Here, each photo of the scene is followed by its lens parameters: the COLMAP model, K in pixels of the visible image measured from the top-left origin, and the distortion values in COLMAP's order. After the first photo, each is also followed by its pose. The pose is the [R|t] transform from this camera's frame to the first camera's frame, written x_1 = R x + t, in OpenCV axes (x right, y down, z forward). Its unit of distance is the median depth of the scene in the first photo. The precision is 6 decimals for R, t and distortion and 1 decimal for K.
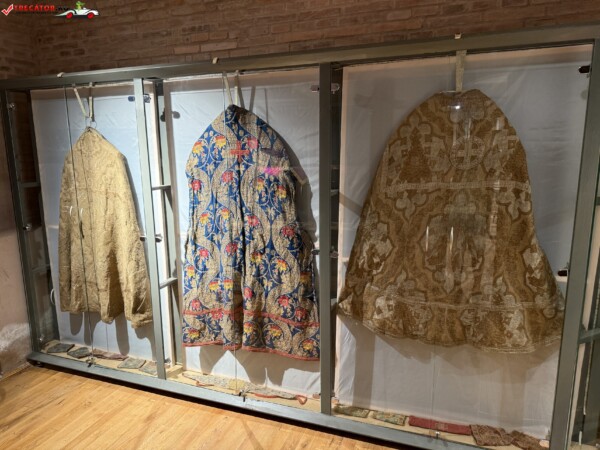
lens RADIAL K [[423.5, 0, 299.1], [0, 423.5, 229.0], [0, 0, 1]] dist [0.029169, -0.030344]
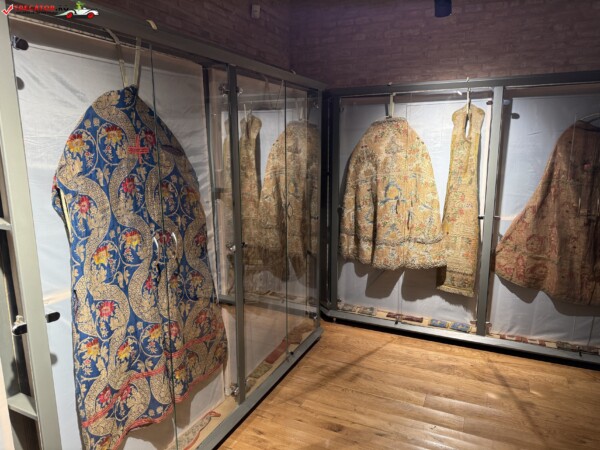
lens RADIAL K [[423.5, 0, 299.7], [0, 423.5, 222.1], [0, 0, 1]] dist [0.029169, -0.030344]
pose [[0.082128, -0.164471, 0.982957, -0.842395], [0.194465, 0.969976, 0.146051, -0.110932], [-0.977465, 0.179155, 0.111646, 0.649851]]
